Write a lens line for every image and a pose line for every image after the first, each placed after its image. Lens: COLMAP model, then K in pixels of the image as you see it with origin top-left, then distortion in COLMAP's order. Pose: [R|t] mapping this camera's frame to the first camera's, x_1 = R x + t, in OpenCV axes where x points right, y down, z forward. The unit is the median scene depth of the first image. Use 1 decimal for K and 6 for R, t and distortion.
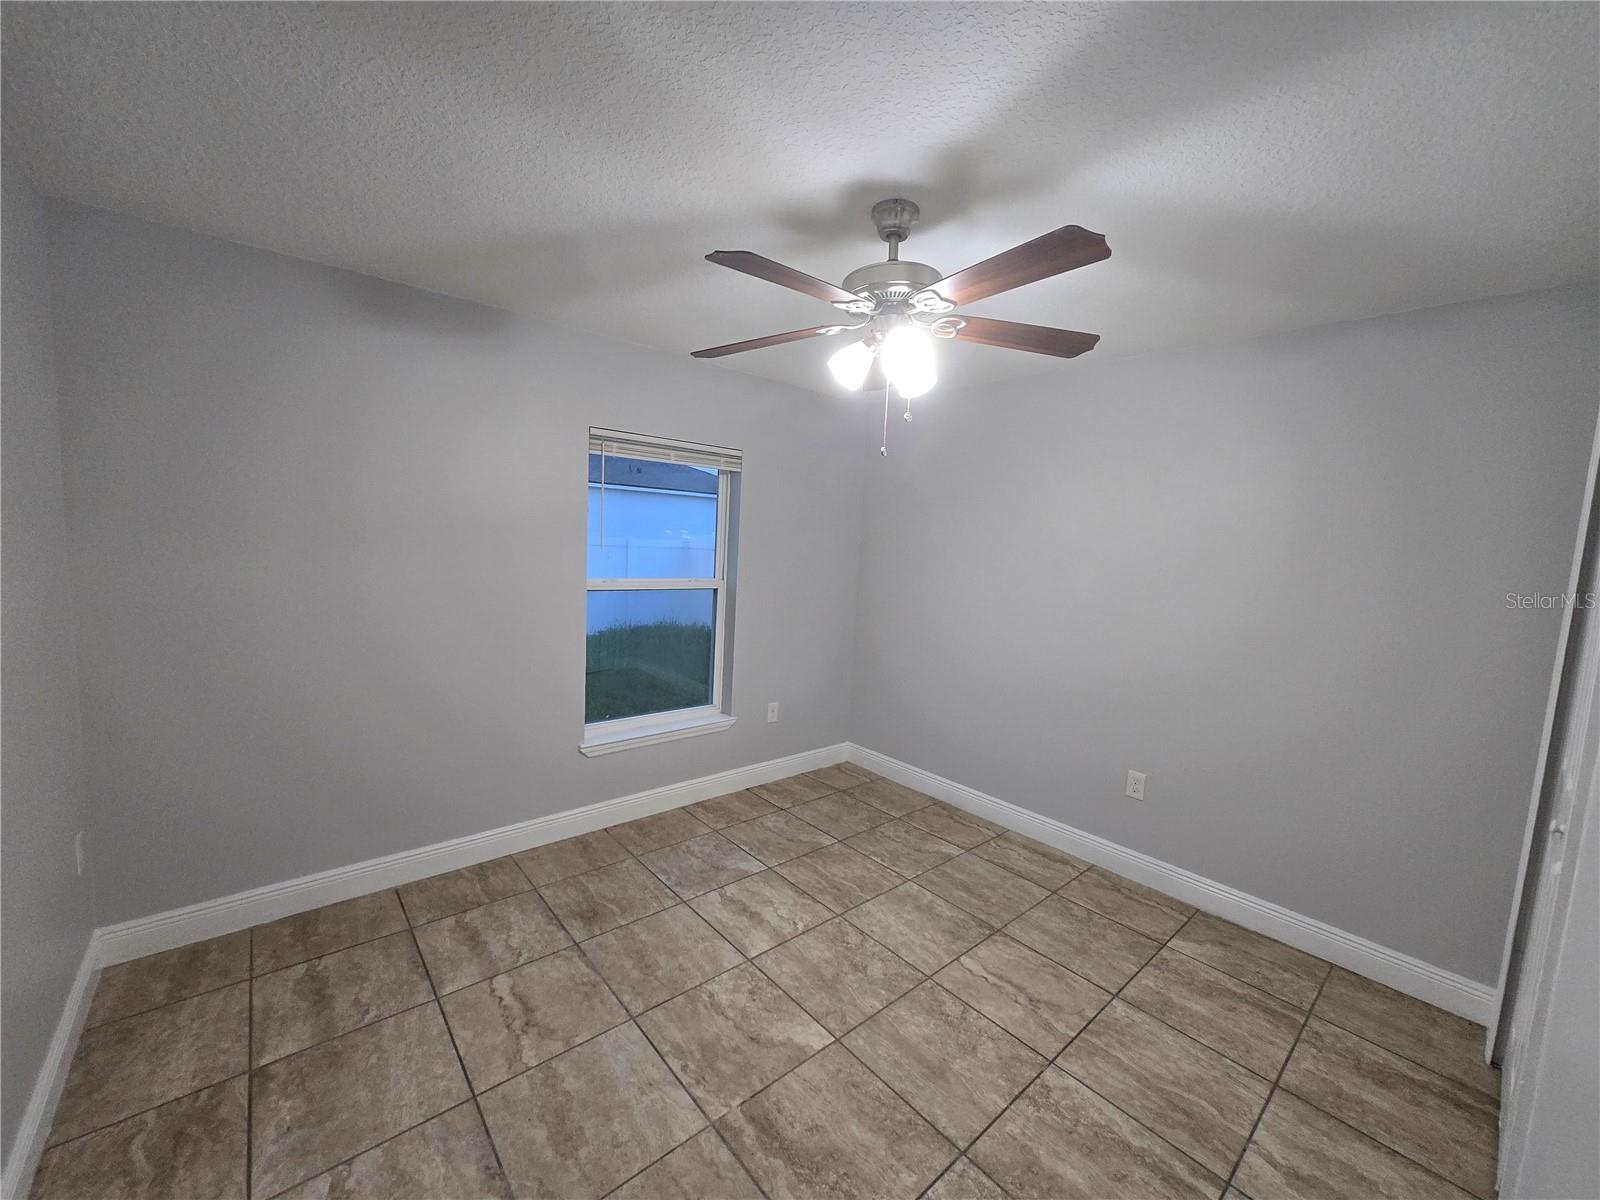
lens RADIAL K [[630.4, 0, 777.7], [0, 630.4, 594.2], [0, 0, 1]] dist [-0.000112, -0.000248]
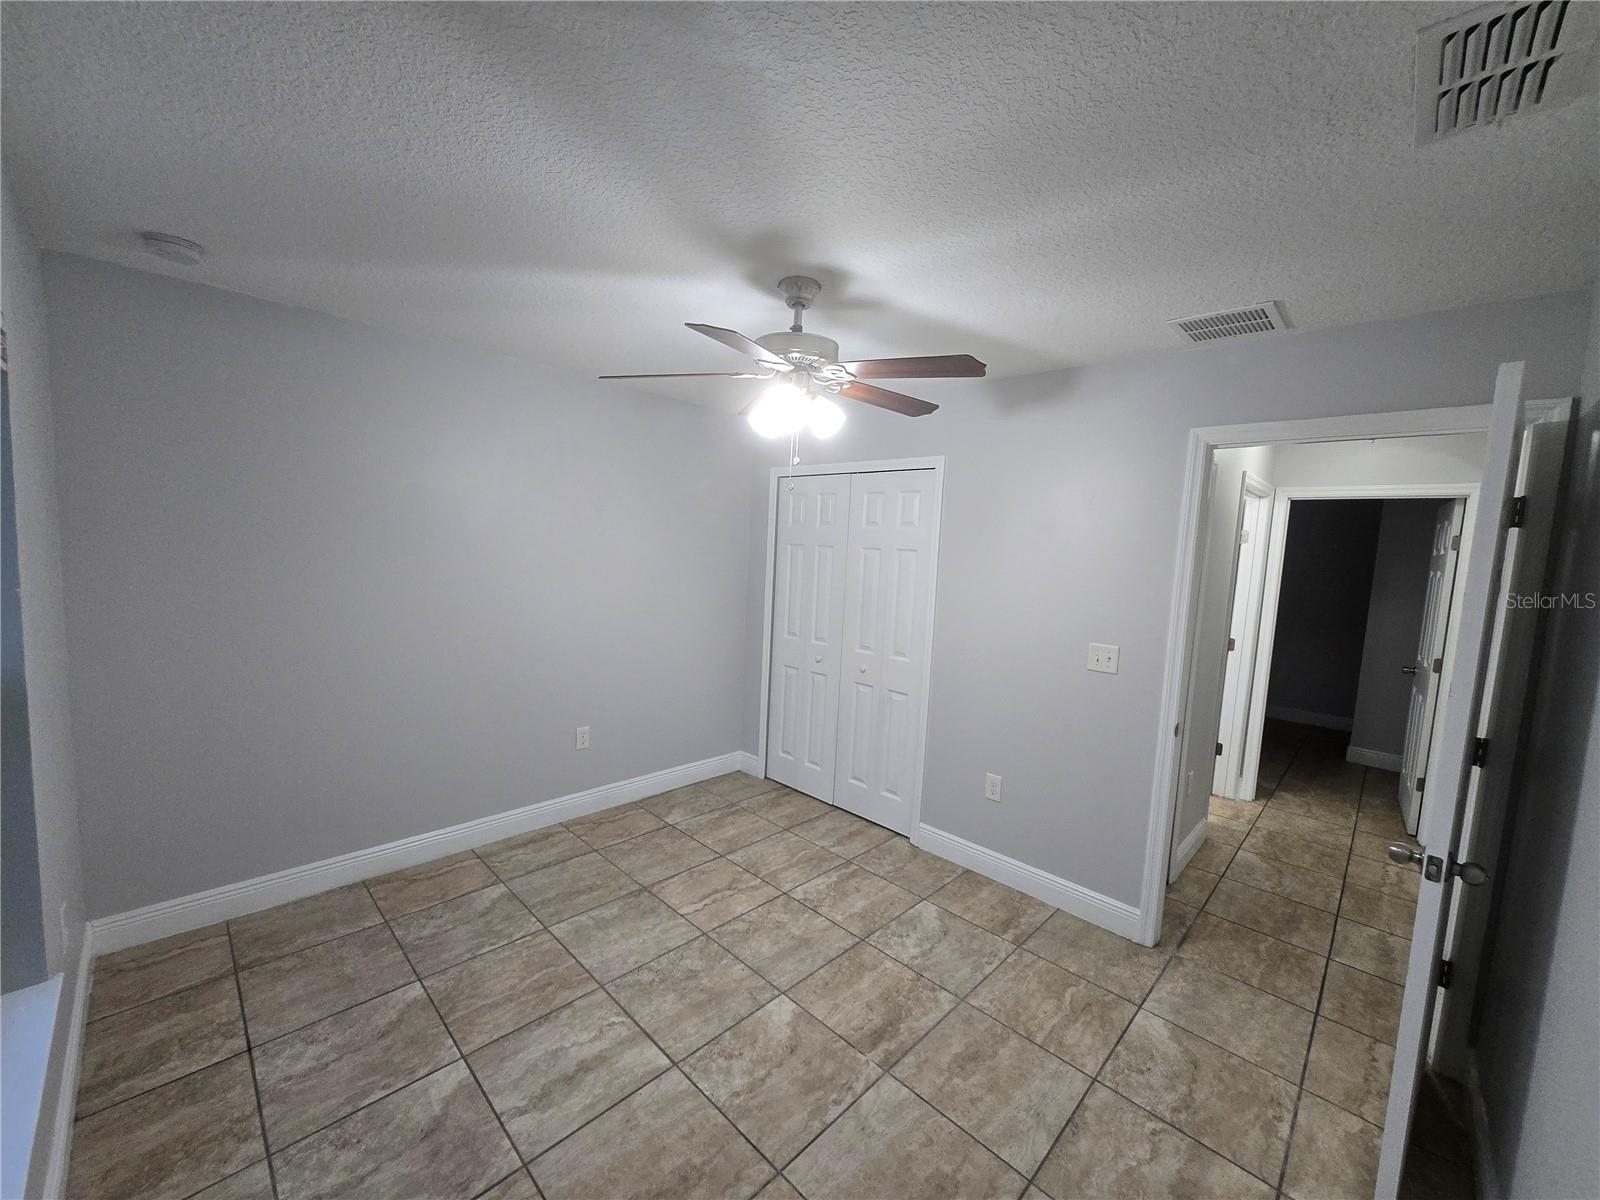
lens RADIAL K [[627.5, 0, 798.3], [0, 627.5, 606.0], [0, 0, 1]] dist [-0.000996, -0.000049]
pose [[-0.099596, -0.151056, 0.983495, -0.840644], [0.038009, 0.987111, 0.155460, -0.166532], [-0.994302, 0.052865, -0.092571, 0.919380]]
